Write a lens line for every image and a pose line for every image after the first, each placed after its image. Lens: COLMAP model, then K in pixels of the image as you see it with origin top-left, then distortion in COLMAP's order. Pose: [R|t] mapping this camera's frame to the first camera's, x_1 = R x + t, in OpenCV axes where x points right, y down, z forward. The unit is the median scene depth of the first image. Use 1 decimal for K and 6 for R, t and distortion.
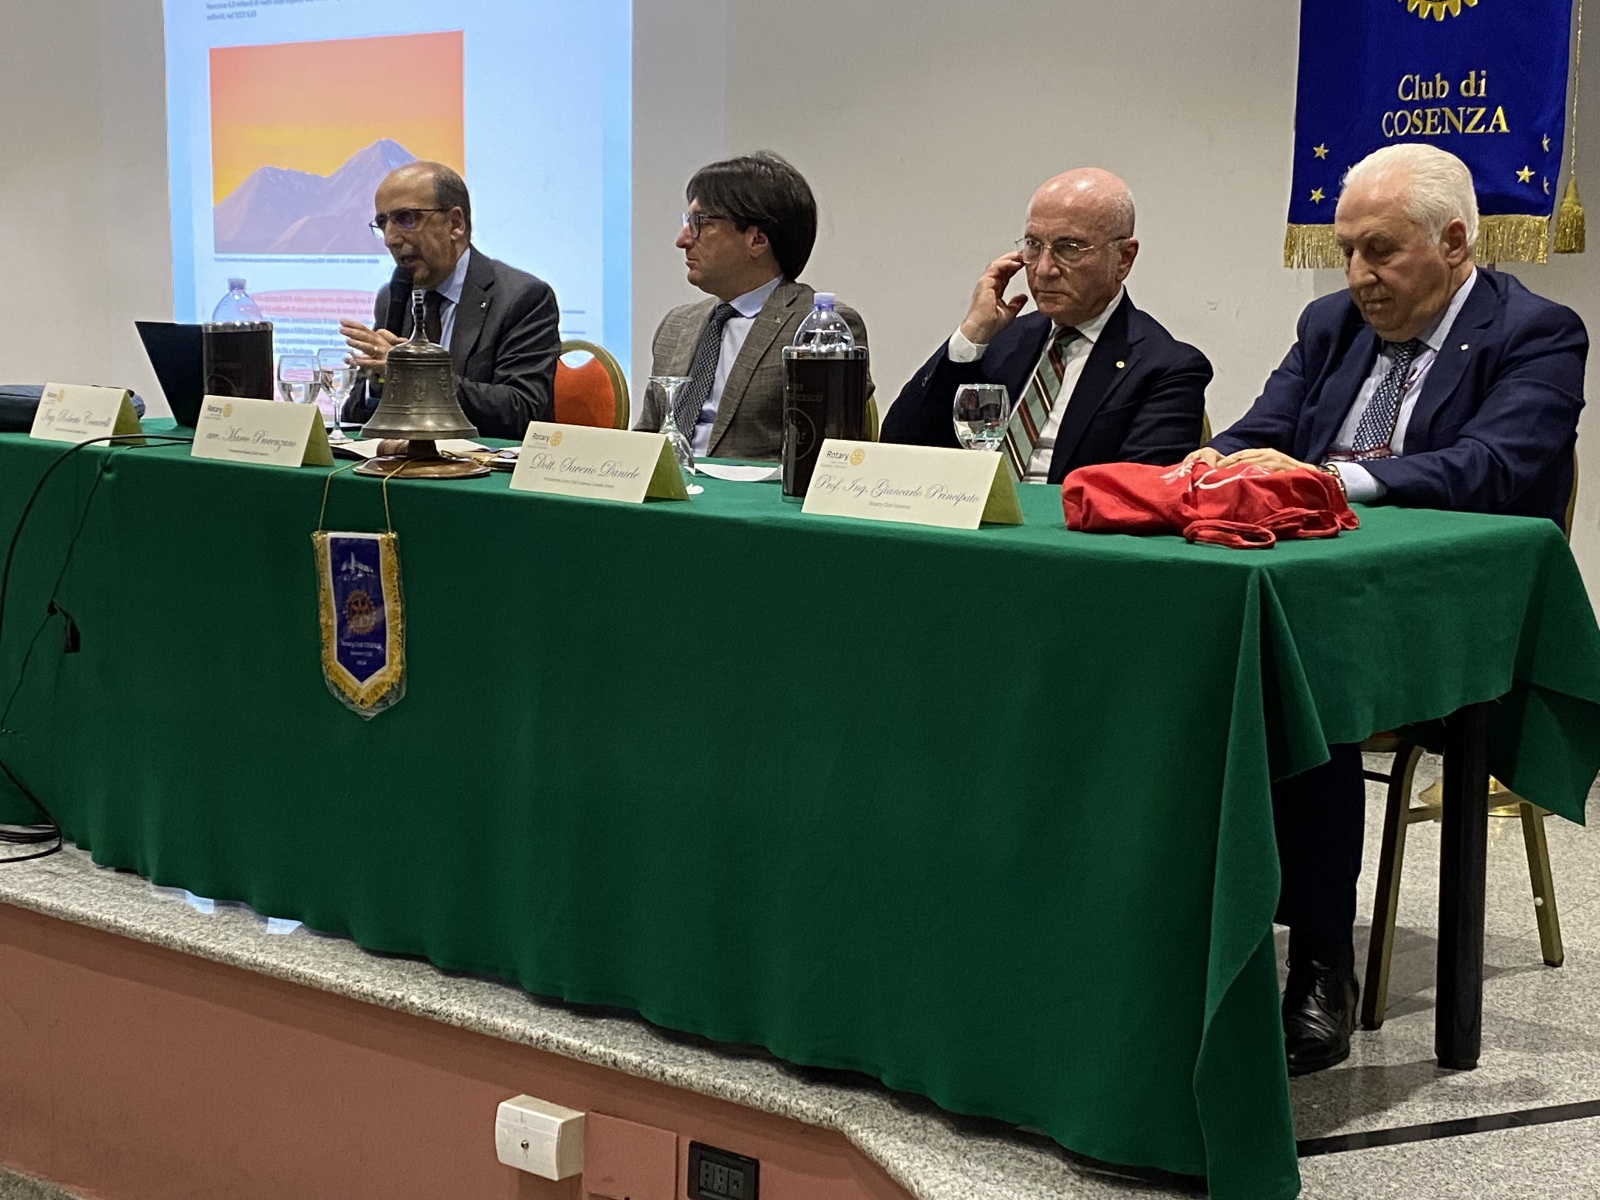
lens RADIAL K [[2370.3, 0, 801.0], [0, 2370.3, 594.1], [0, 0, 1]] dist [0.283650, -1.083881]
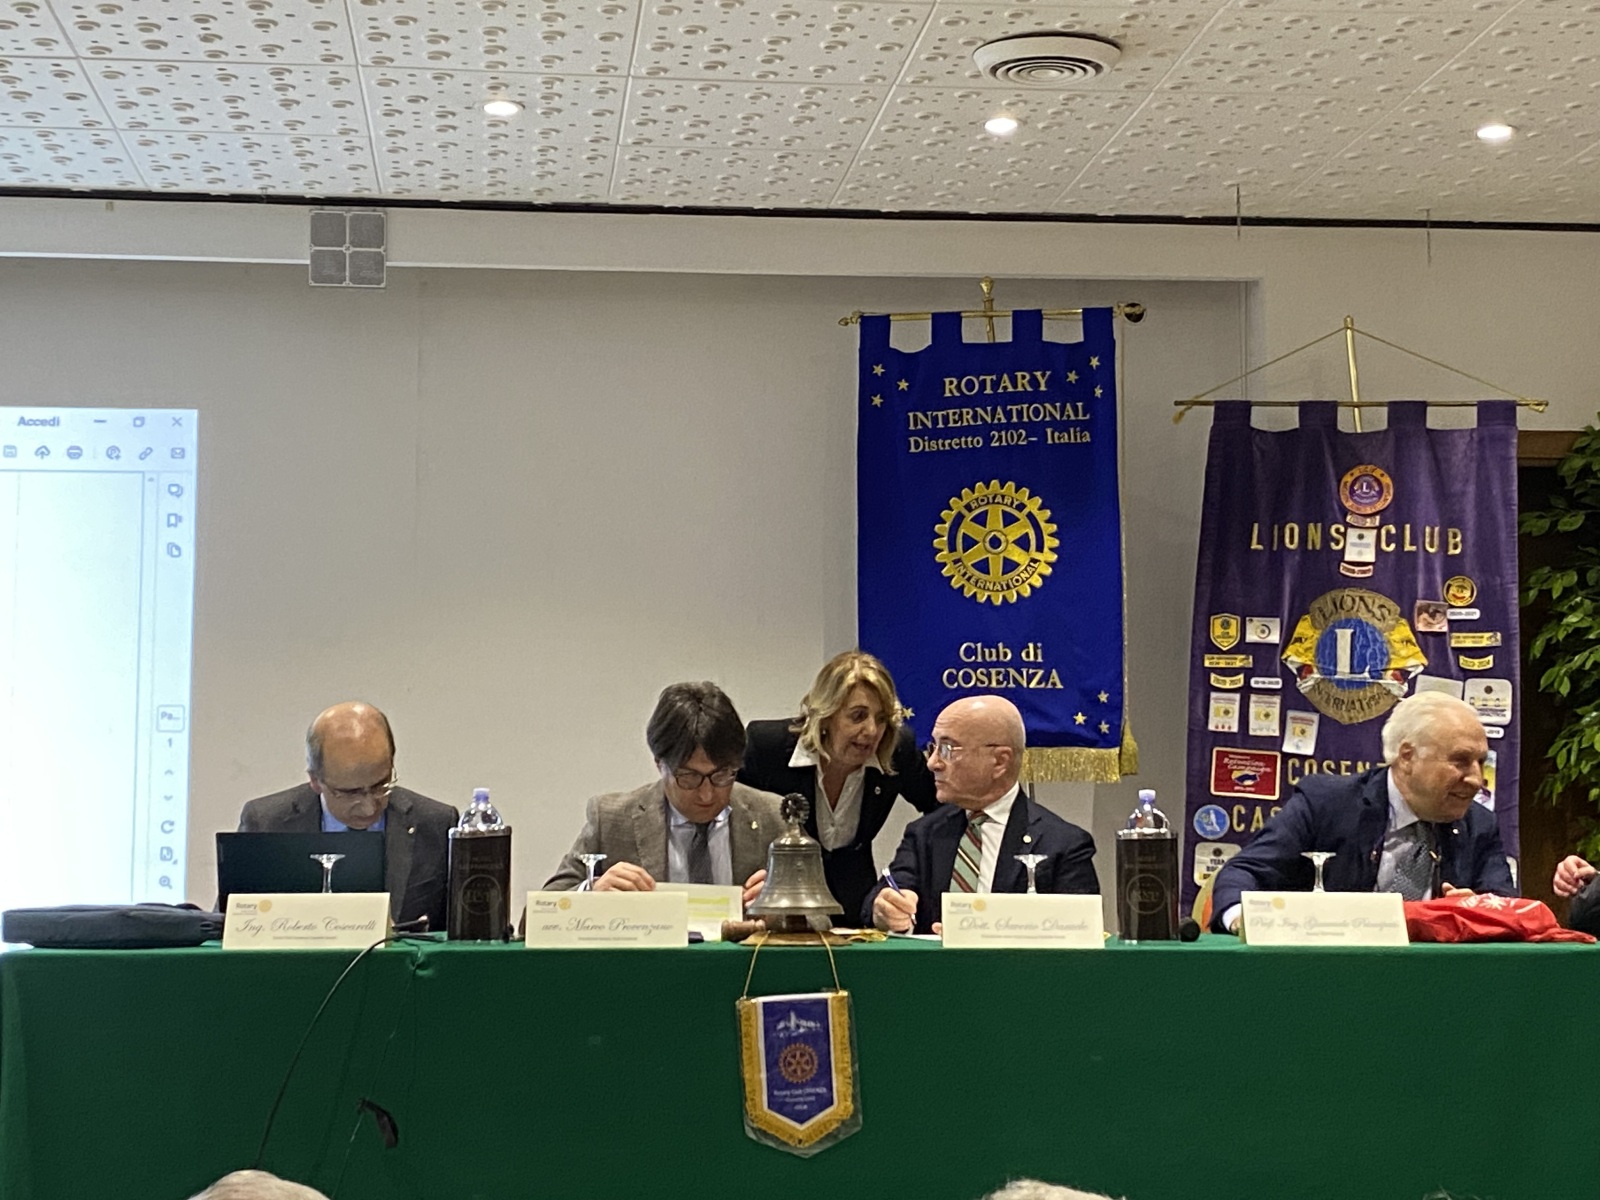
lens RADIAL K [[2705.9, 0, 800.0], [0, 2705.9, 600.0], [0, 0, 1]] dist [0.207723, -0.627143]
pose [[0.722409, 0.049632, 0.689682, -1.116371], [0.099089, 0.979696, -0.174293, 0.017714], [-0.684329, 0.194250, 0.702823, 0.008223]]
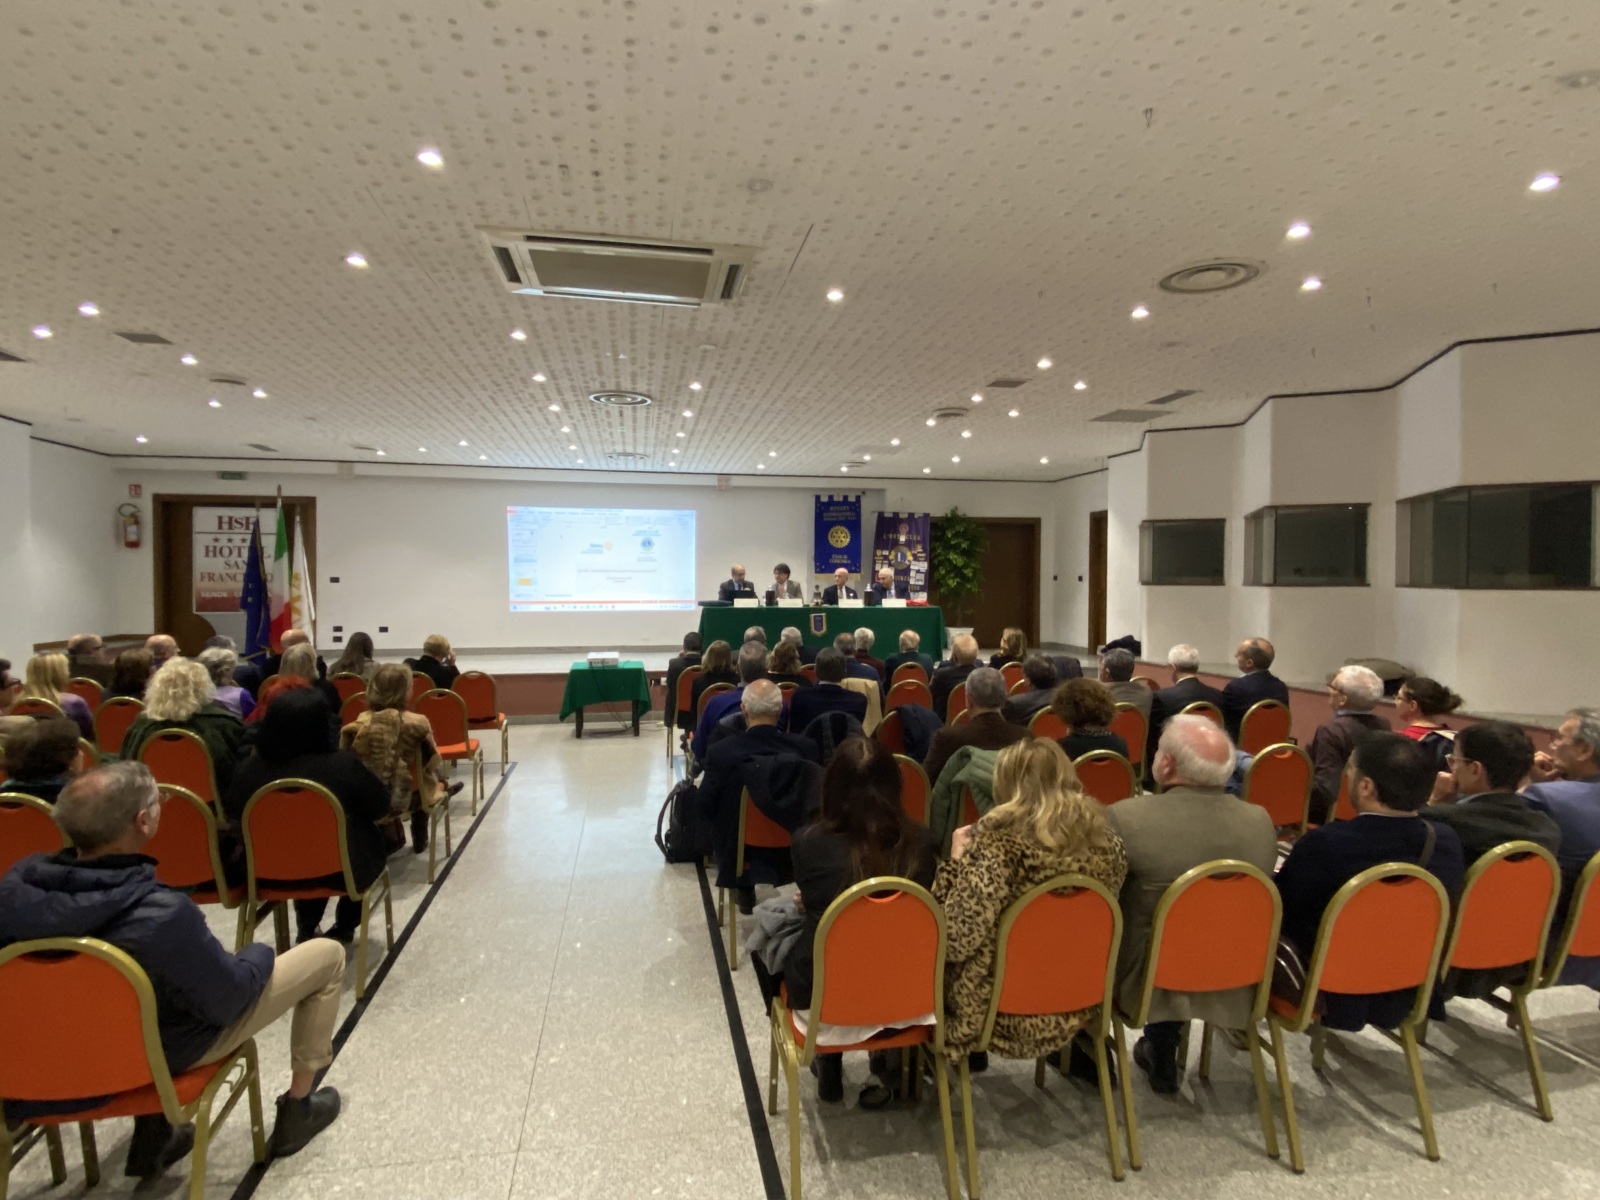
lens RADIAL K [[858.1, 0, 818.7], [0, 858.1, 592.9], [0, 0, 1]] dist [0.002788, -0.000130]
pose [[0.651312, -0.020337, 0.758538, -2.379134], [0.101434, 0.993003, -0.060472, 0.079059], [-0.752000, 0.116327, 0.648817, -0.900073]]
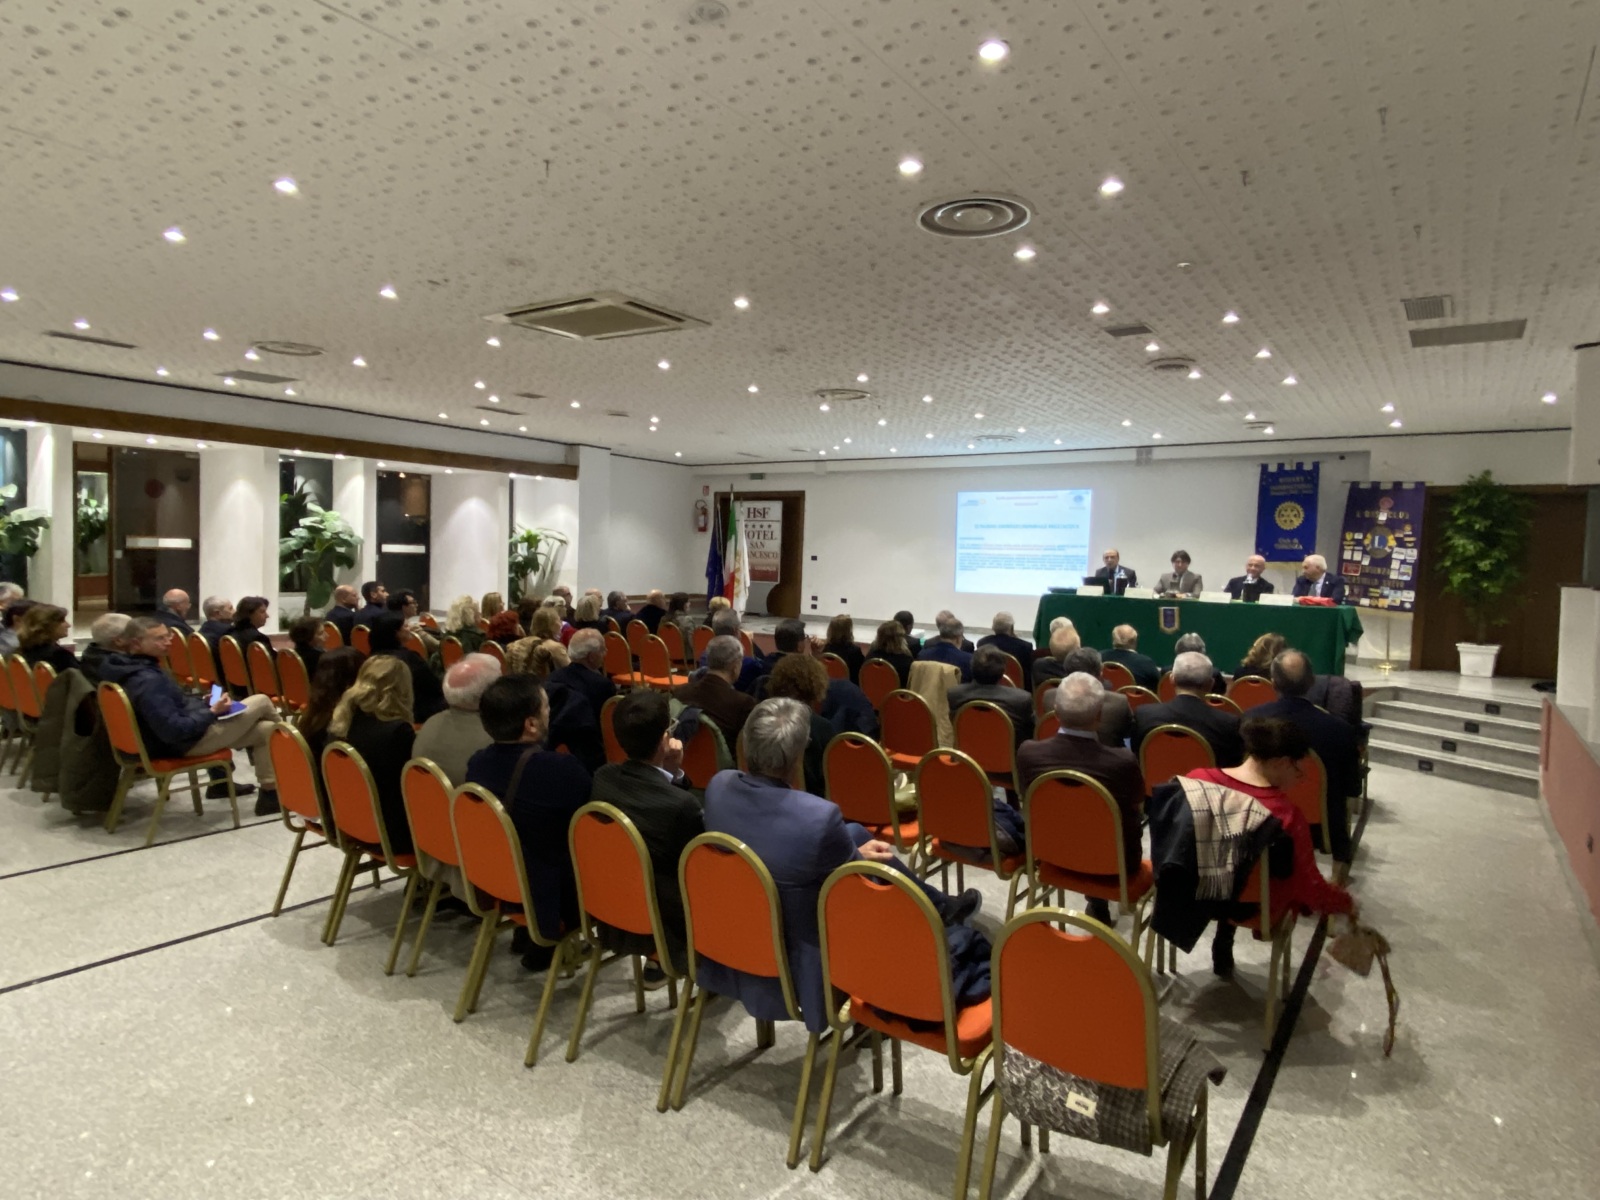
lens RADIAL K [[923.8, 0, 800.0], [0, 923.8, 600.0], [0, 0, 1]] dist [0.101670, -0.136073]
pose [[0.998899, 0.016226, 0.044011, -1.364263], [-0.012673, 0.996727, -0.079842, 0.181978], [-0.045162, 0.079196, 0.995835, -1.645956]]
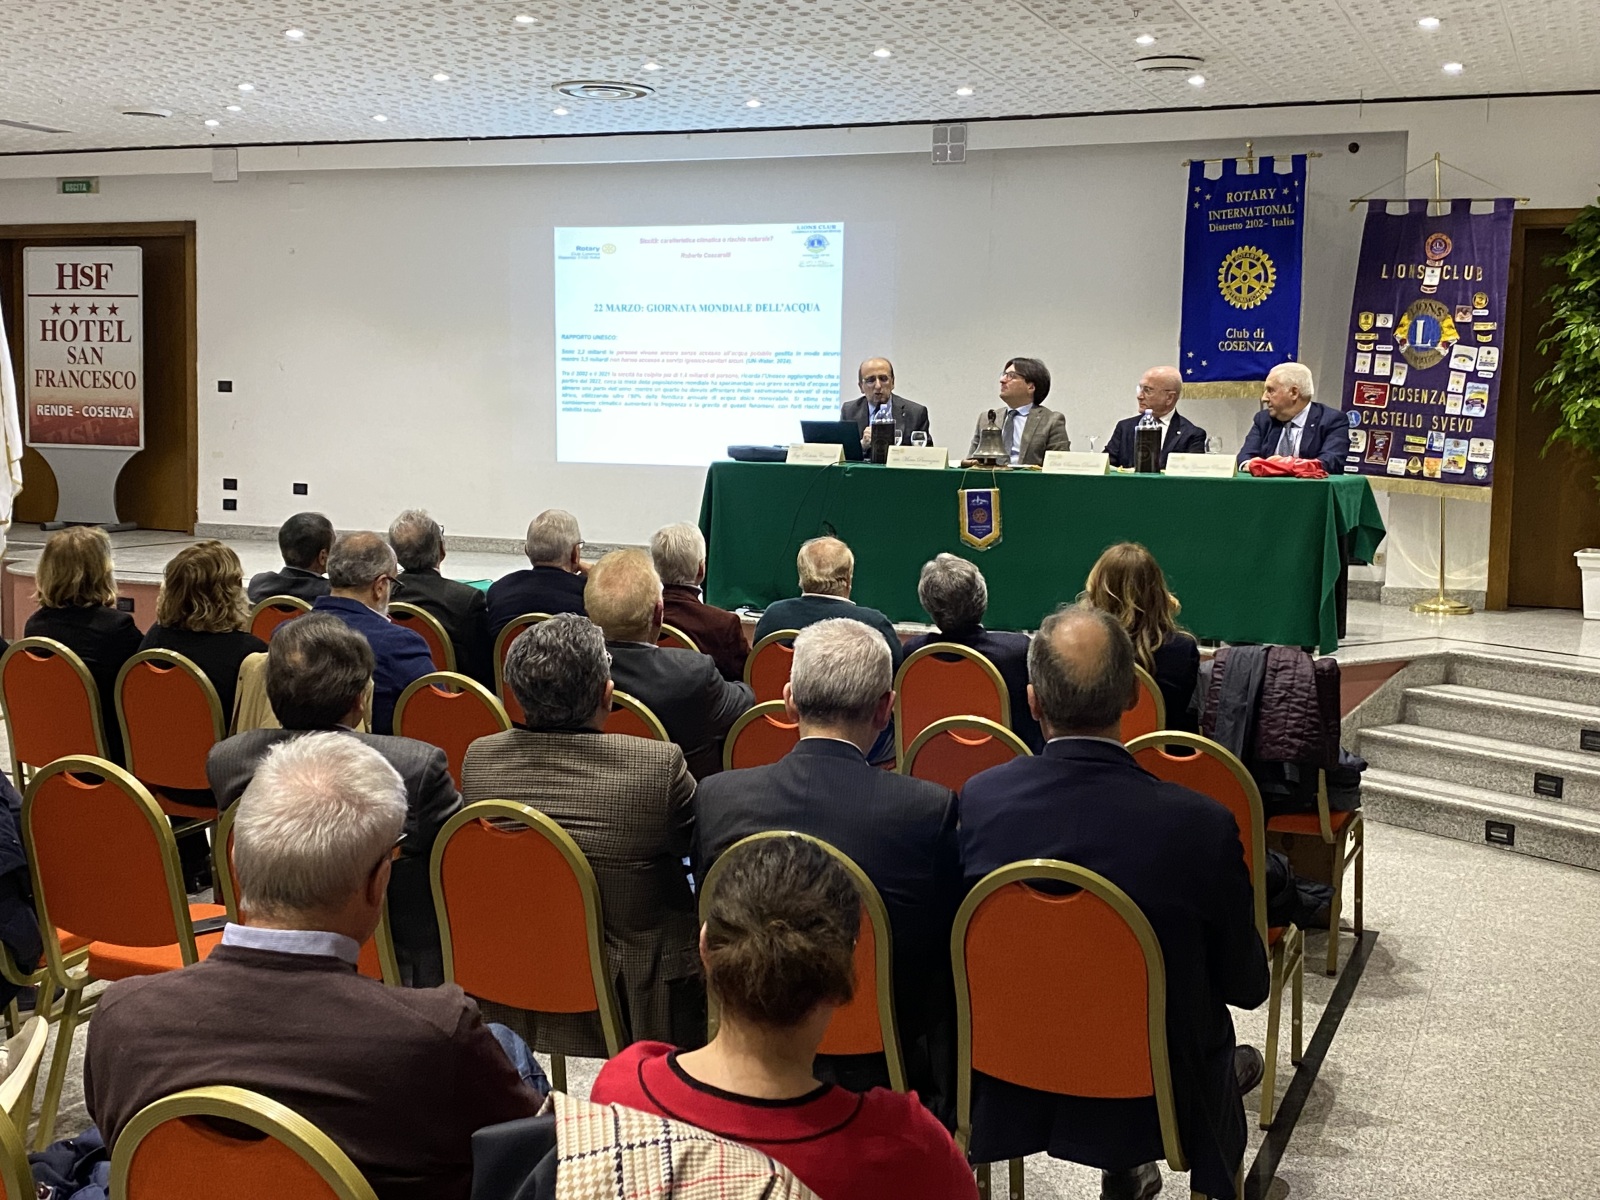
lens RADIAL K [[1928.2, 0, 800.0], [0, 1928.2, 600.0], [0, 0, 1]] dist [0.218238, -0.749843]
pose [[0.966385, -0.021402, 0.256205, -1.021276], [0.026971, 0.999470, -0.018242, 0.150673], [-0.255679, 0.024539, 0.966450, -1.280259]]
